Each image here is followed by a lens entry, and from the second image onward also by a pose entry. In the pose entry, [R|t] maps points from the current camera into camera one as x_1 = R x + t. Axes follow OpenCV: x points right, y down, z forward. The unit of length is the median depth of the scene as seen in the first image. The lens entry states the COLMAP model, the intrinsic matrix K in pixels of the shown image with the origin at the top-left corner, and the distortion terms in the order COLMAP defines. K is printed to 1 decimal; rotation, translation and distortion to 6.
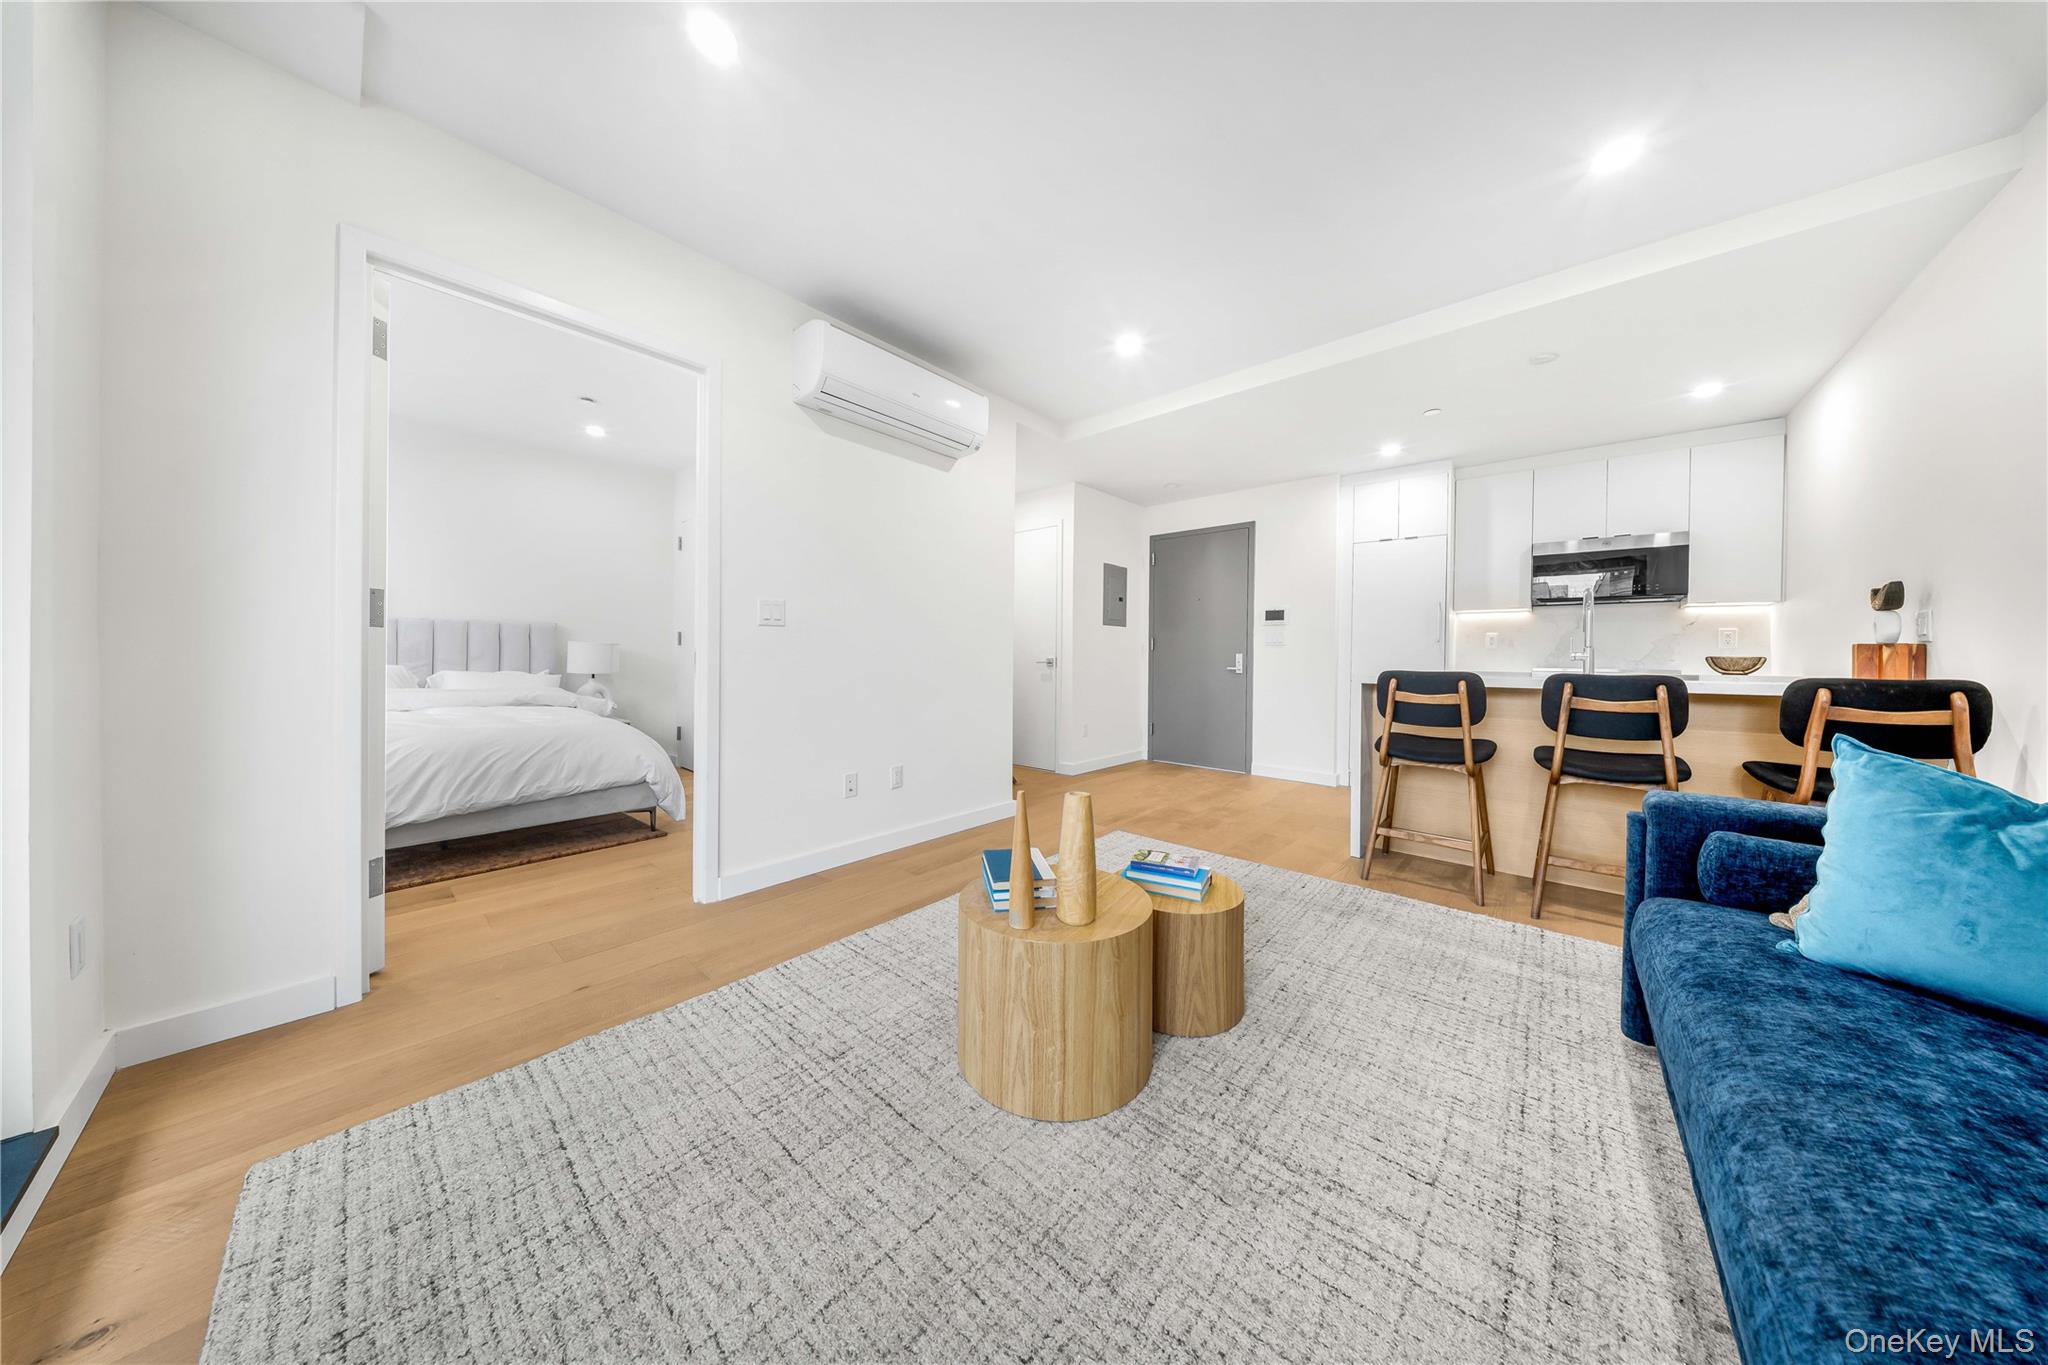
lens RADIAL K [[624.4, 0, 1032.9], [0, 624.4, 662.0], [0, 0, 1]] dist [-0.001872, -0.000247]
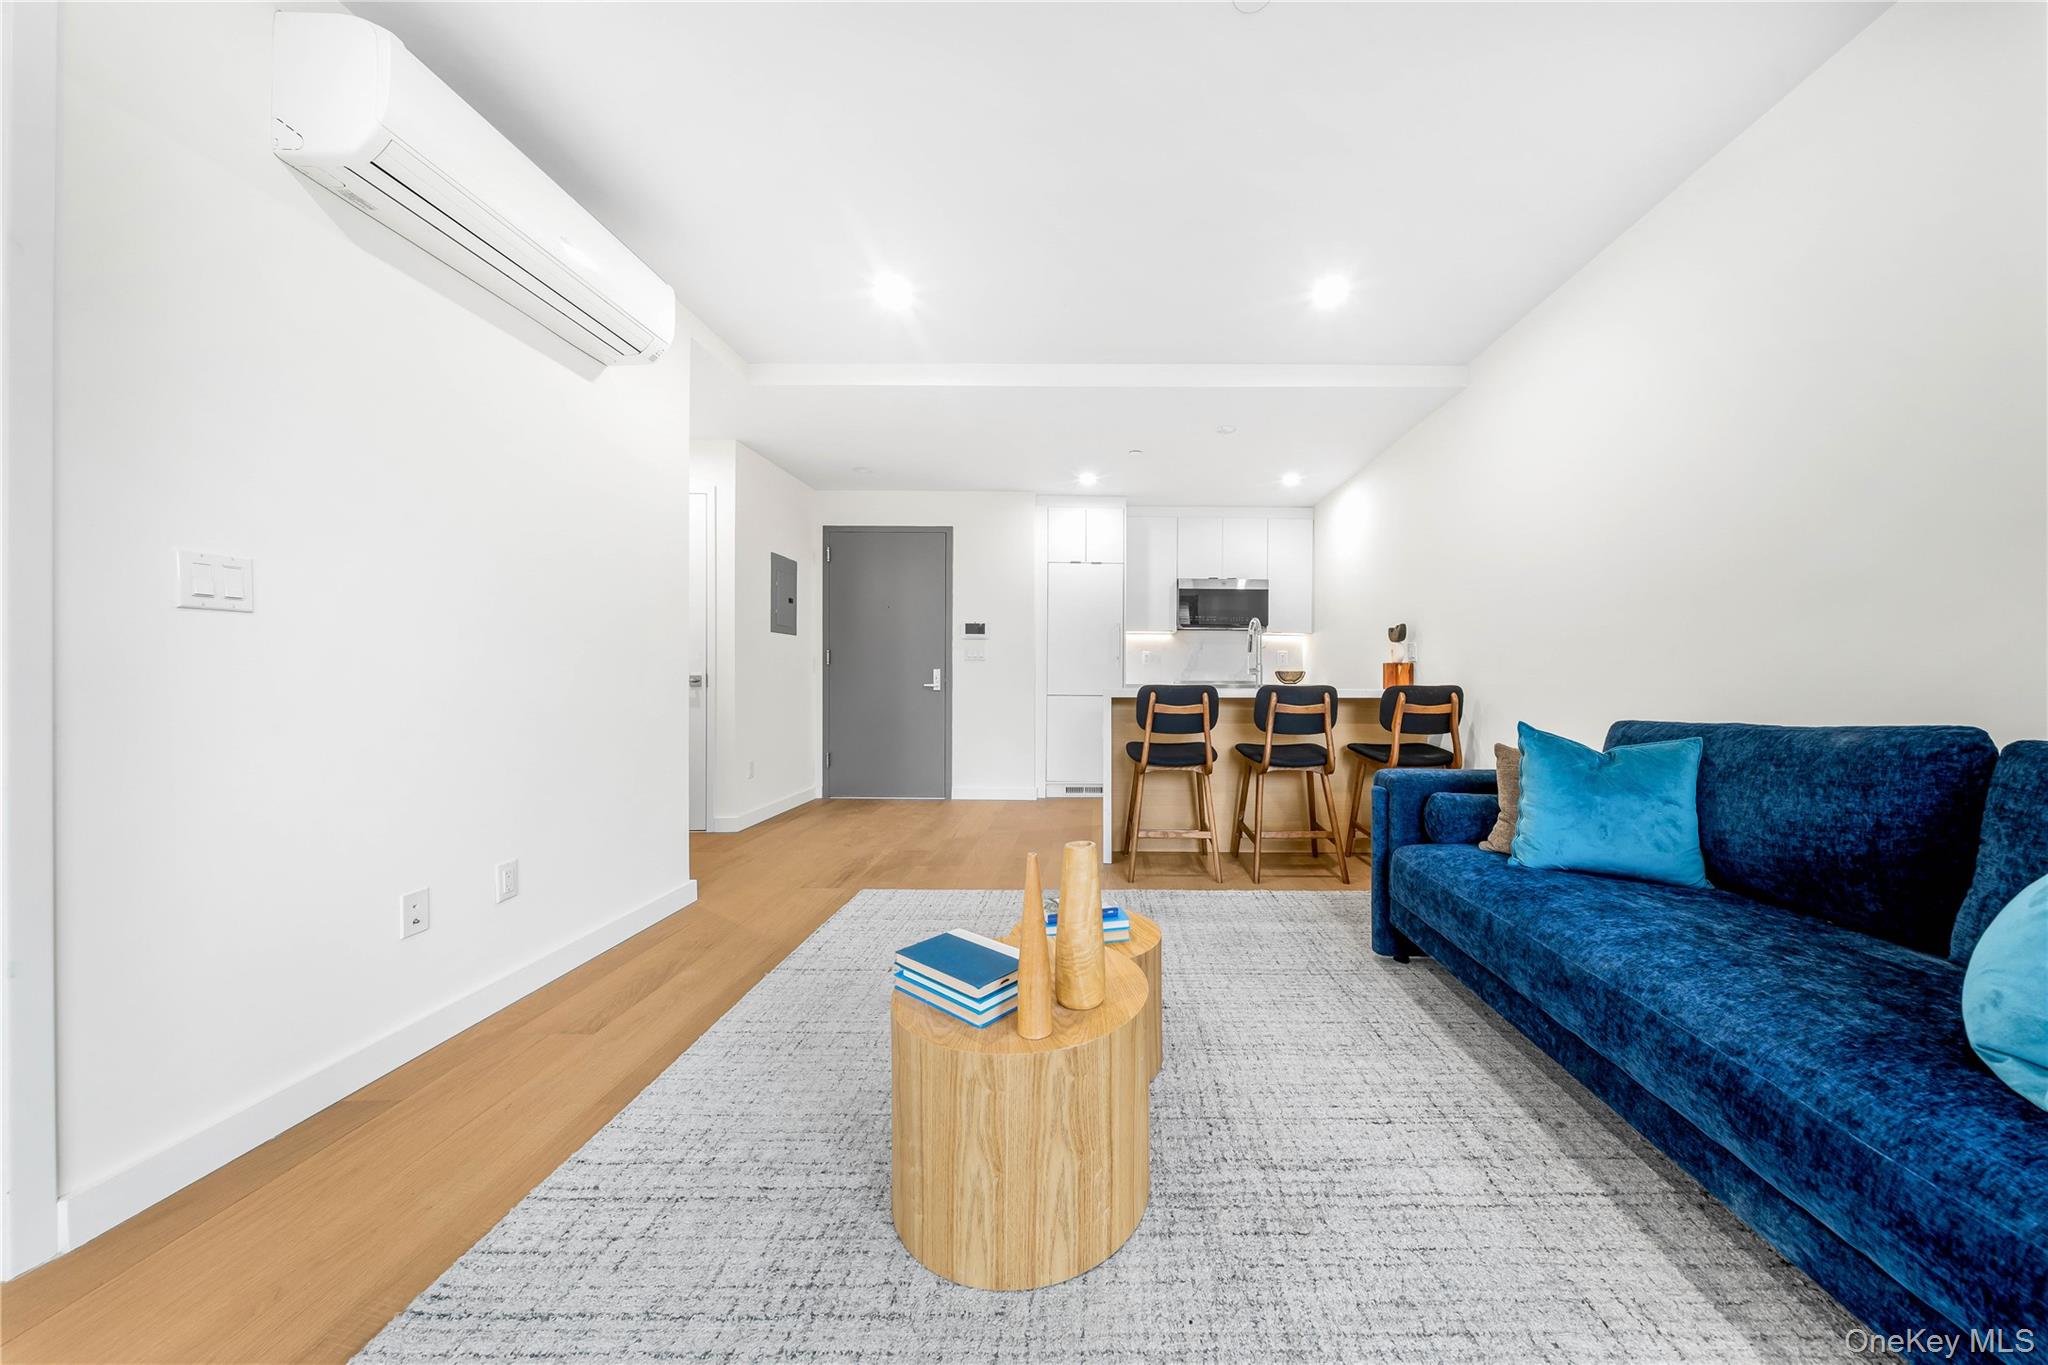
lens RADIAL K [[673.9, 0, 1108.6], [0, 673.9, 677.6], [0, 0, 1]] dist [0.001364, -0.001054]
pose [[0.741732, -0.009257, 0.670633, -0.283023], [0.008268, 0.999955, 0.004659, -0.005744], [-0.670646, 0.002089, 0.741775, 0.191592]]
